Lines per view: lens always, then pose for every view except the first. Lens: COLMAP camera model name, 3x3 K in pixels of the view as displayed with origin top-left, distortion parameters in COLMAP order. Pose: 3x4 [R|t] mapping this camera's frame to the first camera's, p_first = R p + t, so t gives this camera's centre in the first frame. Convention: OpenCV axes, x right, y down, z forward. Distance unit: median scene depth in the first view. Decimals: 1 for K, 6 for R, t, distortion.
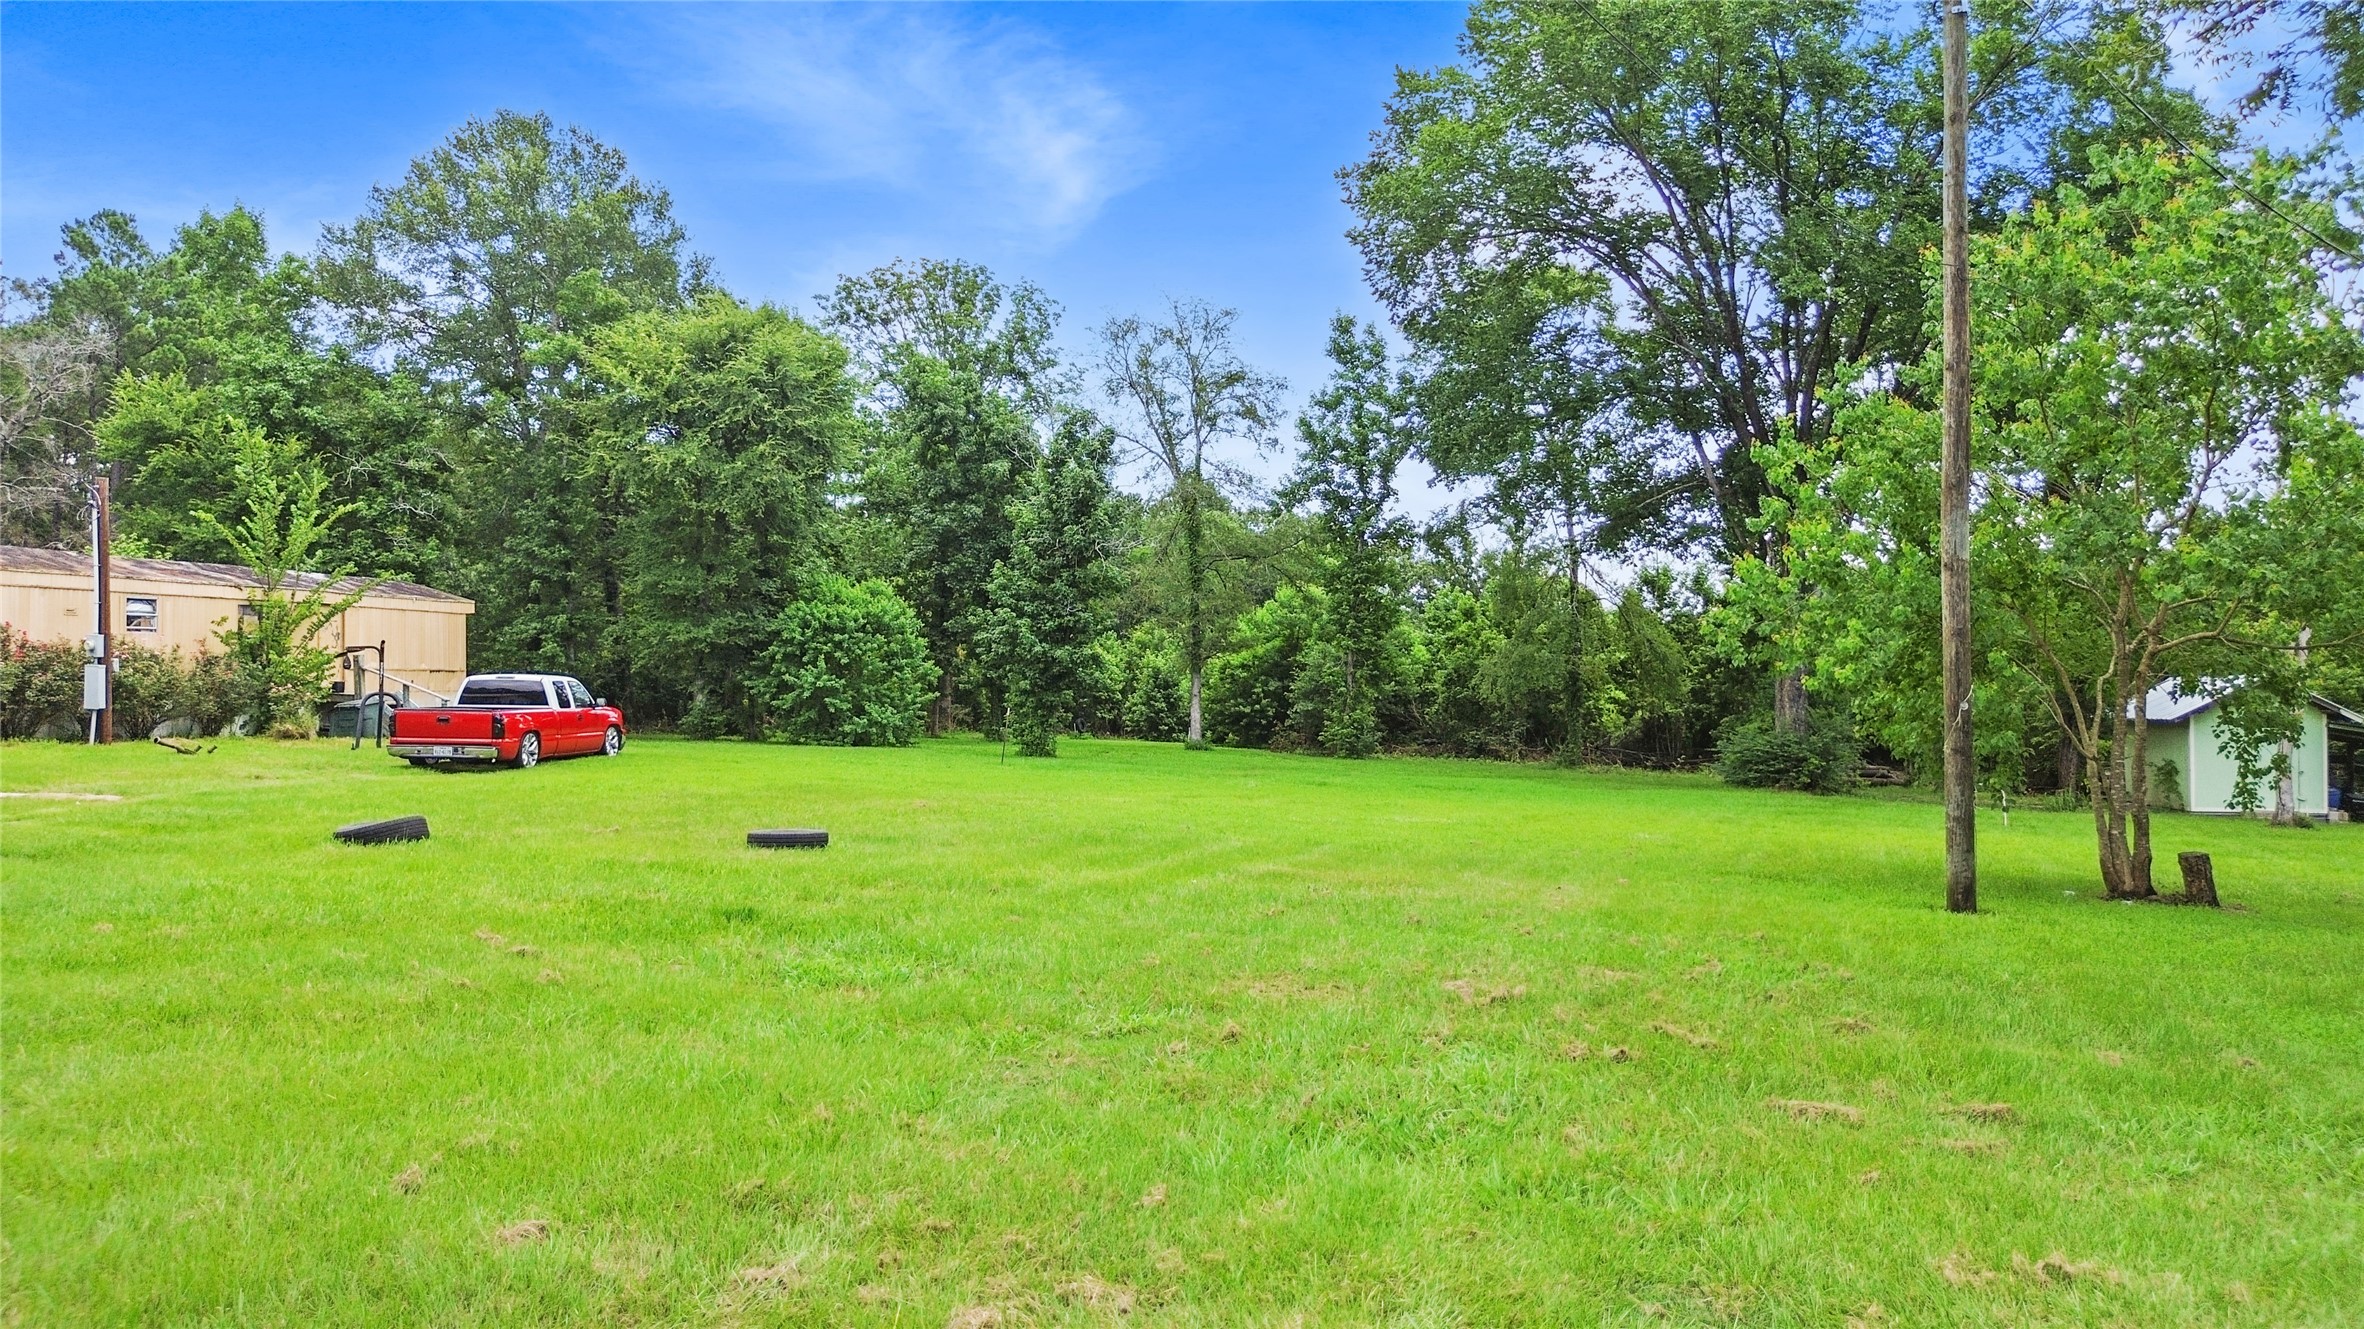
lens RADIAL K [[1658.7, 0, 1182.2], [0, 1658.7, 662.7], [0, 0, 1]] dist [0.000422, -0.000031]
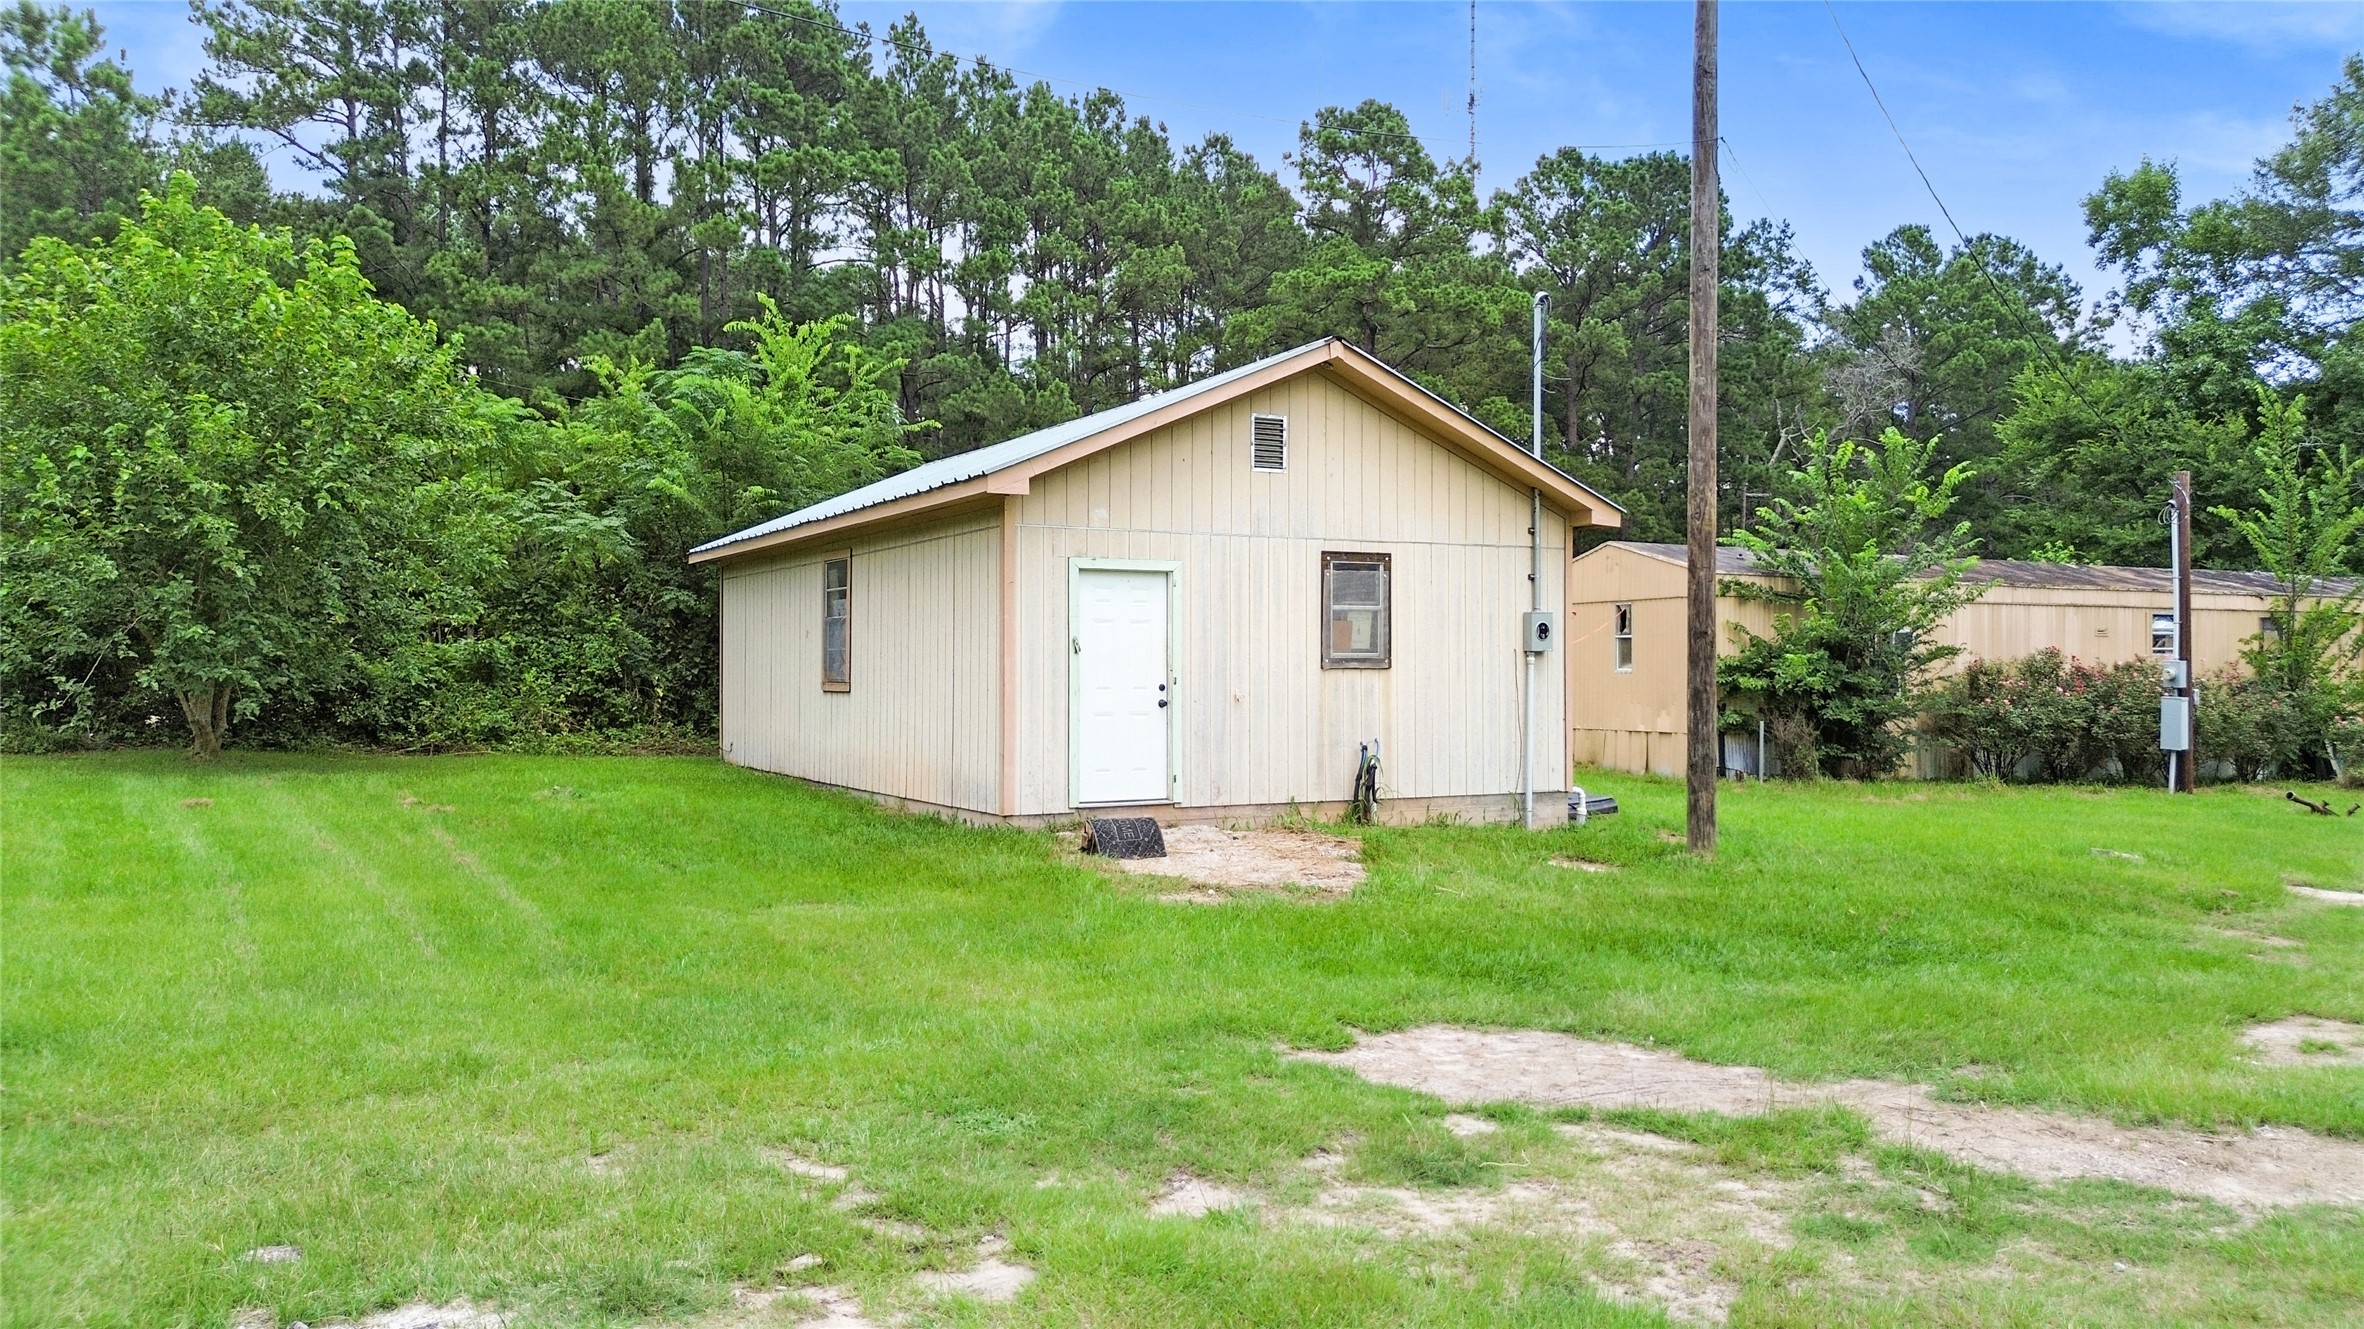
lens RADIAL K [[1658.7, 0, 1181.6], [0, 1658.7, 668.3], [0, 0, 1]] dist [0.000422, -0.000031]
pose [[0.605182, -0.005695, -0.796066, -0.190813], [0.008535, 0.999963, -0.000665, -0.011220], [0.796041, -0.006392, 0.605209, 0.062515]]
